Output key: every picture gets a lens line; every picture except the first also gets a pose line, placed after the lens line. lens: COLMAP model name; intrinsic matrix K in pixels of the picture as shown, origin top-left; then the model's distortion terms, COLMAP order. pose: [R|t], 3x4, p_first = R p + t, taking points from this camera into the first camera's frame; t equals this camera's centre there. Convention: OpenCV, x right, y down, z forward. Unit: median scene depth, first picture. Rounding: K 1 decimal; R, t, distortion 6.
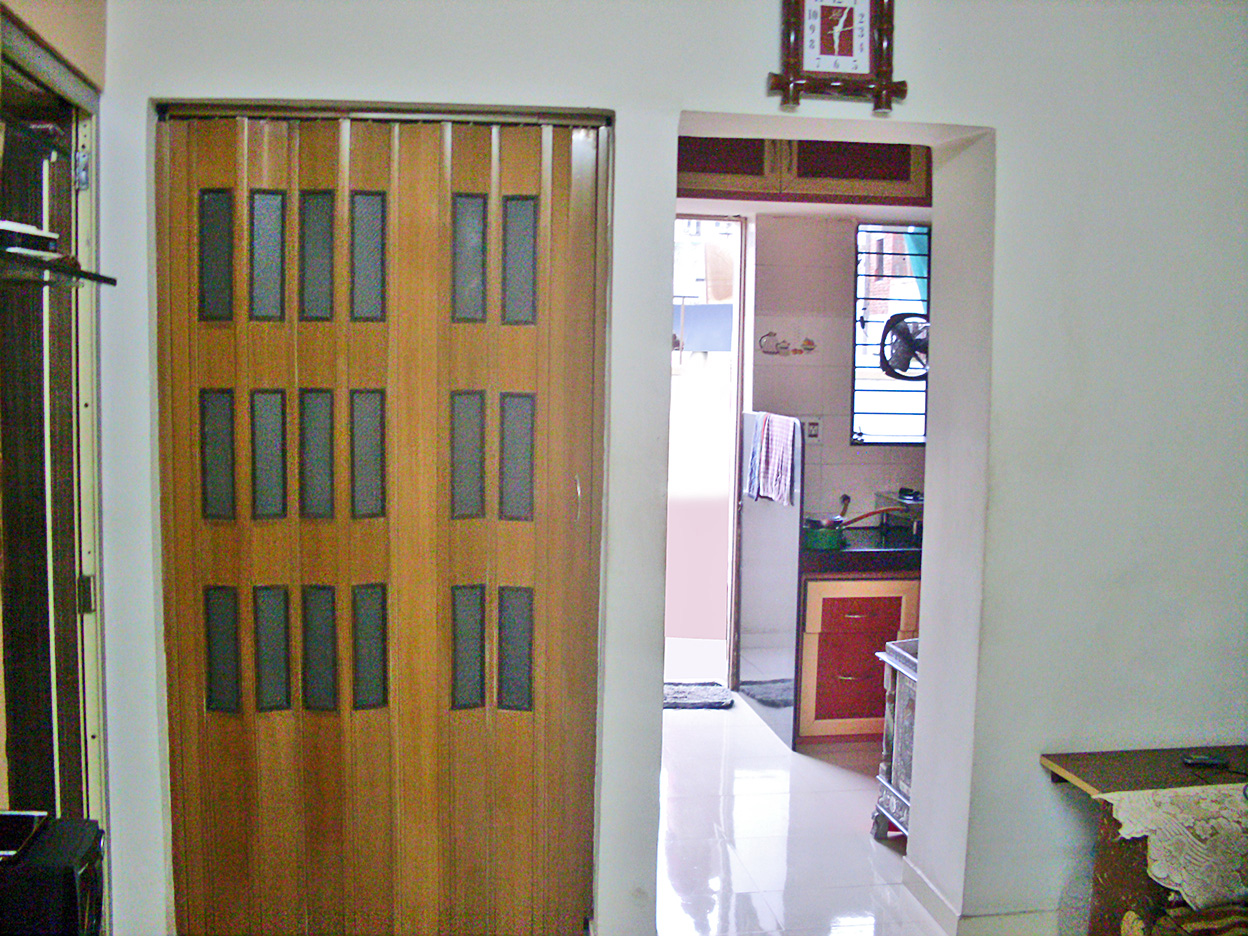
lens RADIAL K [[1359.5, 0, 621.1], [0, 1359.5, 451.0], [0, 0, 1]] dist [-0.229733, 0.311643]
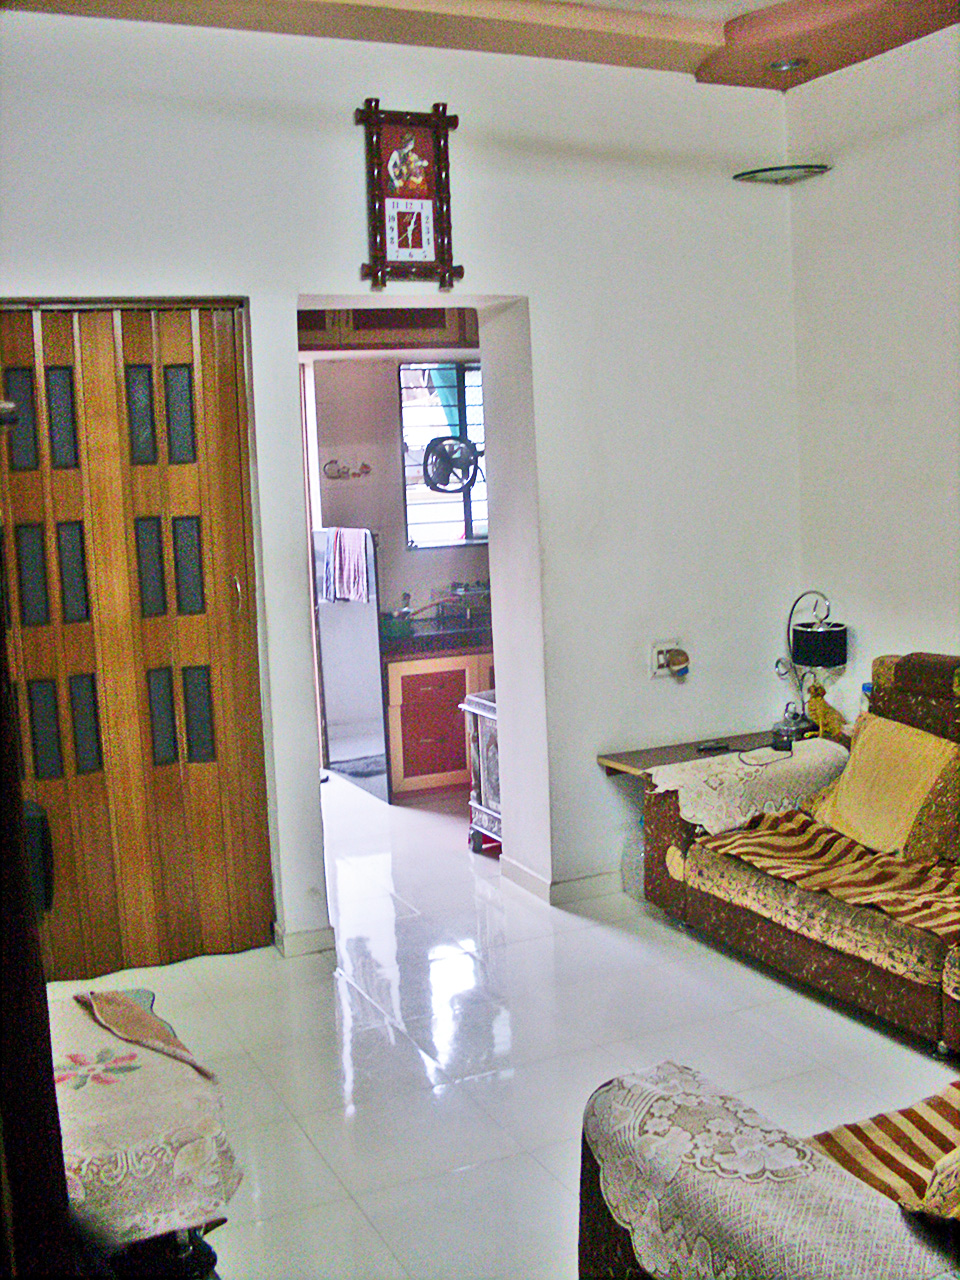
lens RADIAL K [[1394.3, 0, 484.2], [0, 1394.3, 602.2], [0, 0, 1]] dist [-0.229733, 0.311643]
pose [[0.961999, -0.085924, 0.259180, -0.147018], [0.082671, 0.996301, 0.023446, 0.030576], [-0.260236, -0.001129, 0.965544, -0.338596]]
